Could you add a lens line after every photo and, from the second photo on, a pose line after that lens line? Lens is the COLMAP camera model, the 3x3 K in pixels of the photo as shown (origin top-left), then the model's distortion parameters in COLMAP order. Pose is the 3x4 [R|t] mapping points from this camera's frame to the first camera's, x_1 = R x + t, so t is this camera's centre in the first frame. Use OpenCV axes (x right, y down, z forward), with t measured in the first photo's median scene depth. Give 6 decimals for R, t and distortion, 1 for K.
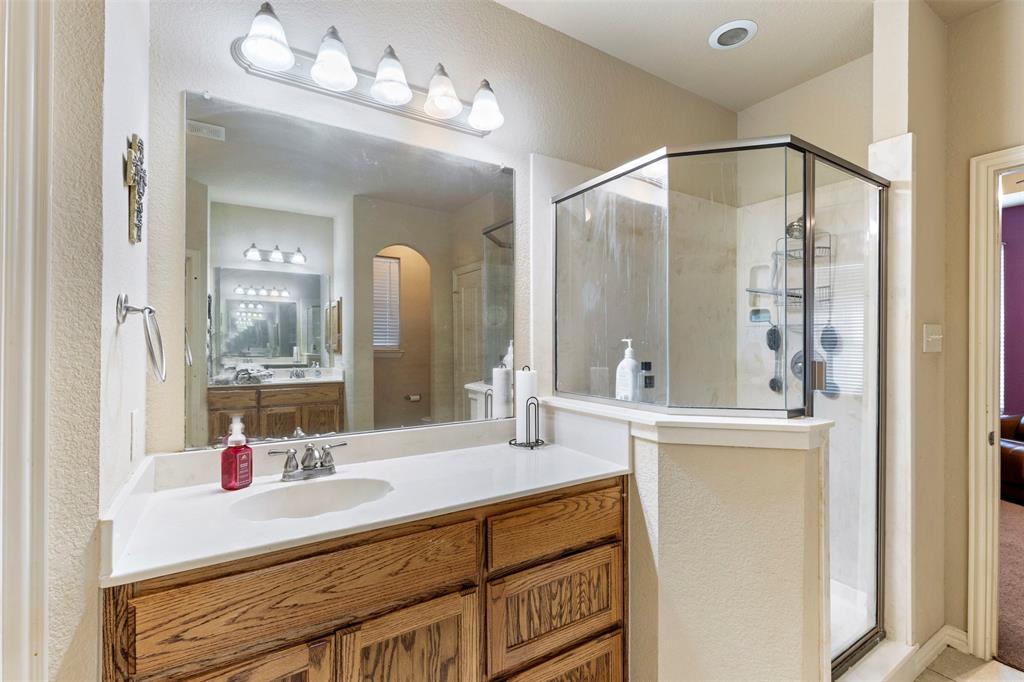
lens RADIAL K [[467.9, 0, 515.1], [0, 467.9, 337.0], [0, 0, 1]] dist [0.000901, 0.000092]
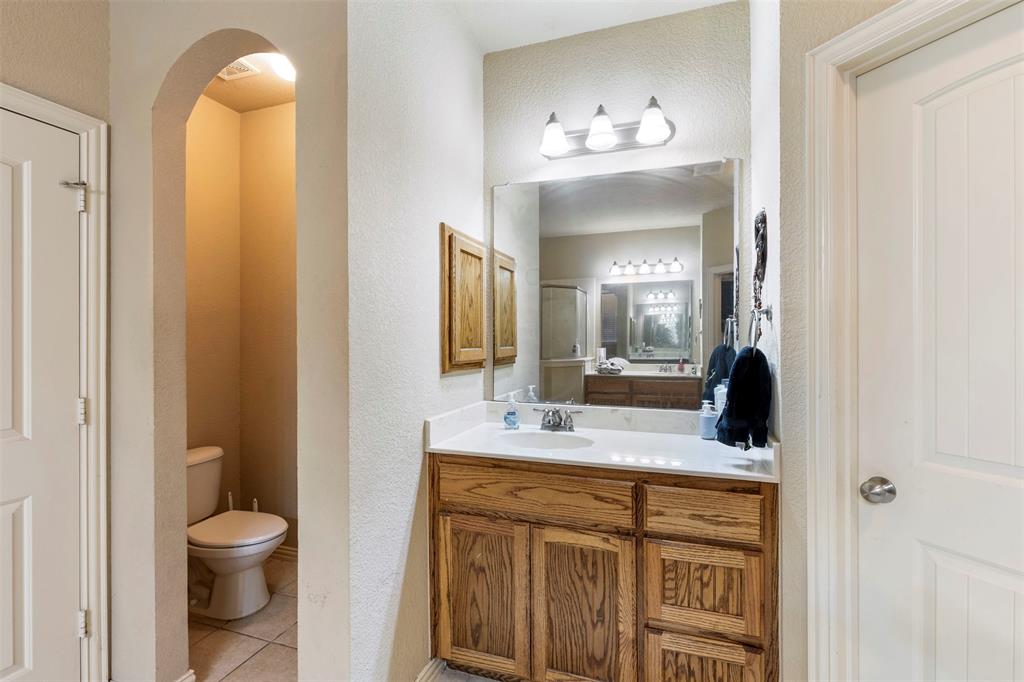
lens RADIAL K [[467.9, 0, 514.0], [0, 467.9, 342.5], [0, 0, 1]] dist [0.000901, 0.000092]
pose [[0.611687, 0.001715, -0.791098, 0.643592], [0.004128, 0.999977, 0.005360, 0.022275], [0.791089, -0.006545, 0.611666, 0.019486]]
